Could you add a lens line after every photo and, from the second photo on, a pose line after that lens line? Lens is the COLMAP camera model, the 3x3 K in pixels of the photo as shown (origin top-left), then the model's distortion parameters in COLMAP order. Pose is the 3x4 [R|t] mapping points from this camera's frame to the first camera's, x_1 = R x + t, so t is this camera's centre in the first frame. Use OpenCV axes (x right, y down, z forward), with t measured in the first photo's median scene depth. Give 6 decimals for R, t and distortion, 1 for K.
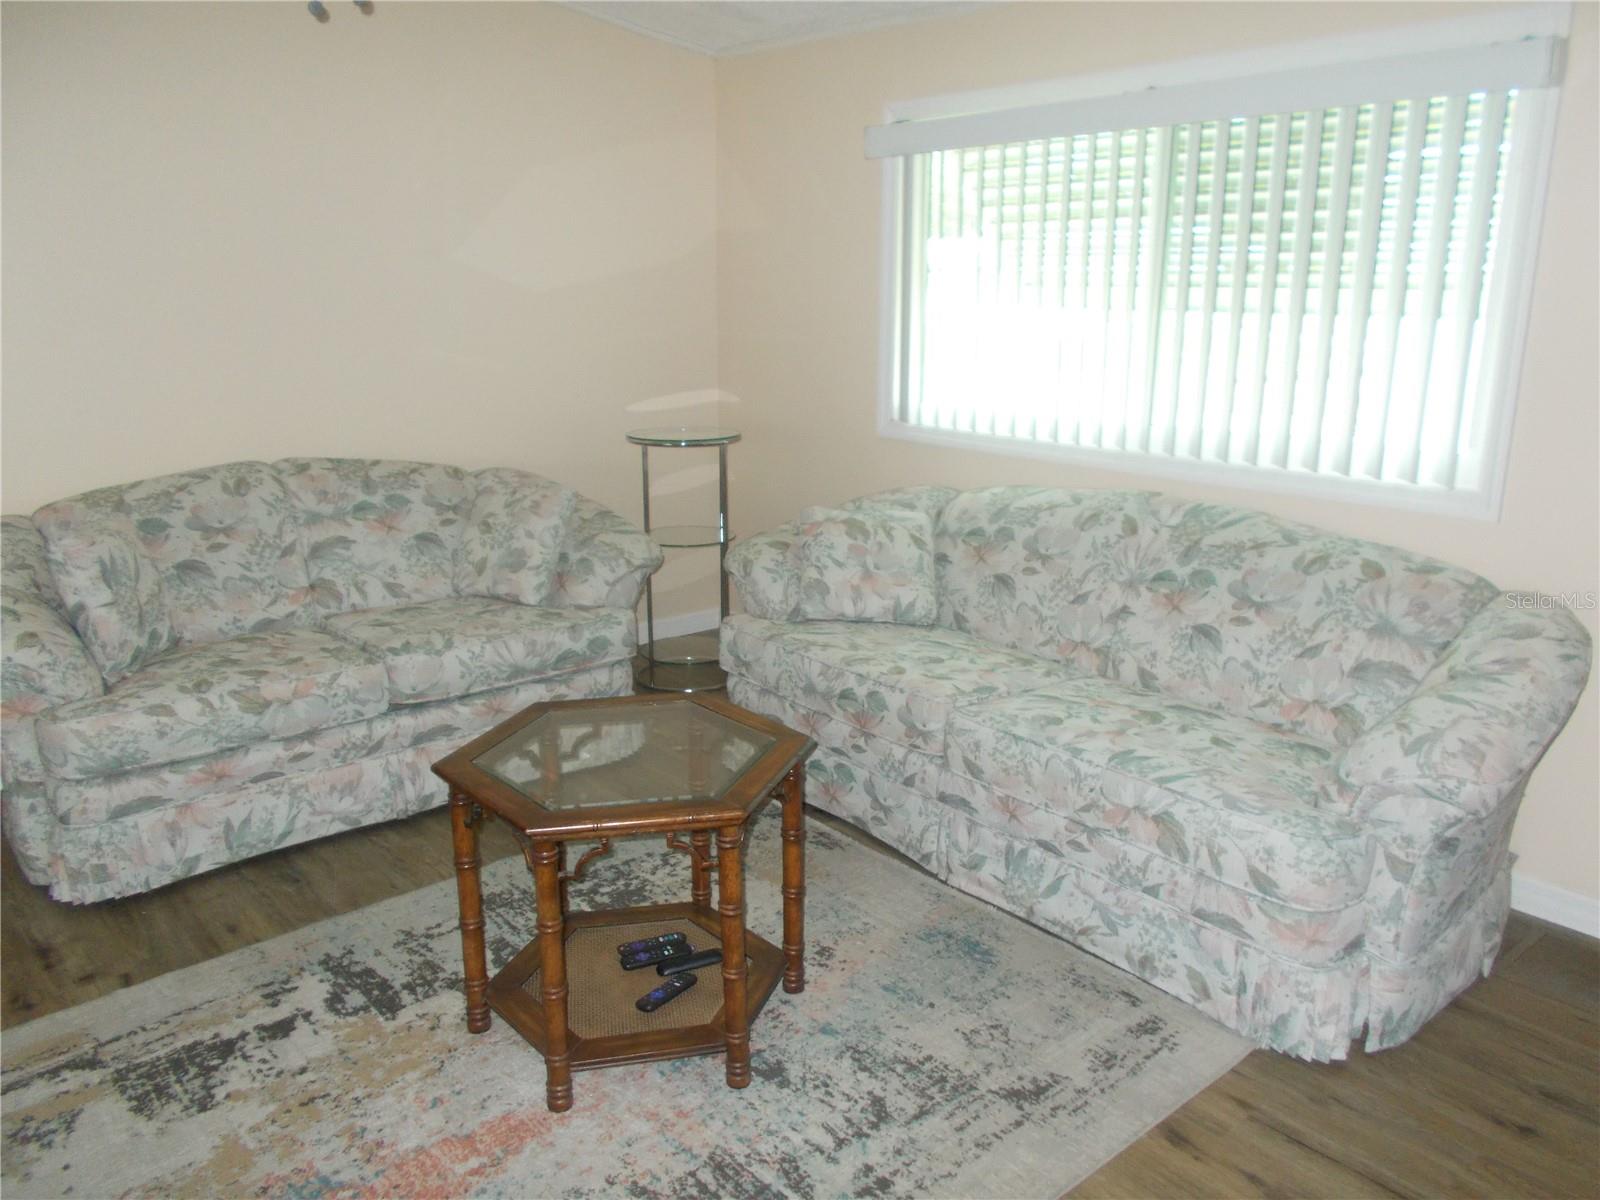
lens RADIAL K [[1238.3, 0, 797.5], [0, 1238.3, 576.0], [0, 0, 1]] dist [0.056675, -0.082318]
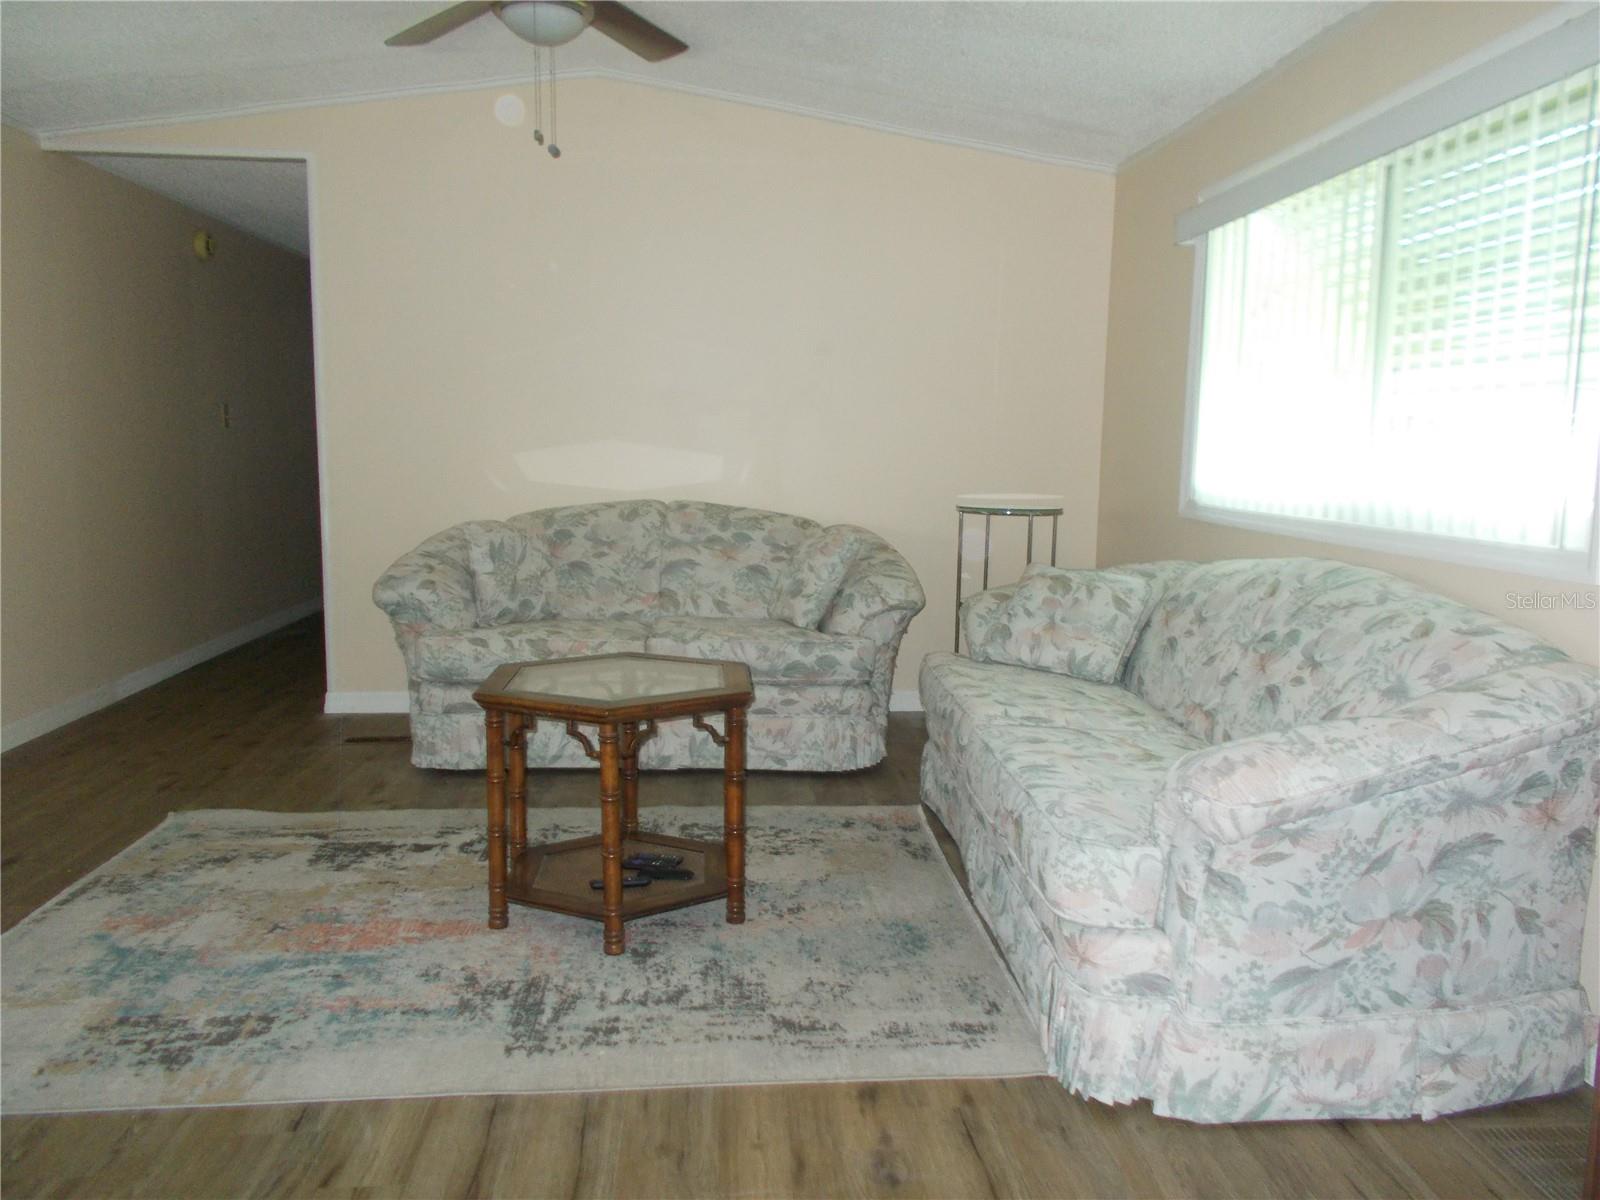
lens RADIAL K [[1226.8, 0, 807.6], [0, 1226.8, 598.6], [0, 0, 1]] dist [0.002347, -0.004076]
pose [[0.806941, 0.087244, -0.584153, 0.493224], [-0.154904, 0.985671, -0.066770, 0.077354], [0.569957, 0.144367, 0.808893, 0.064188]]
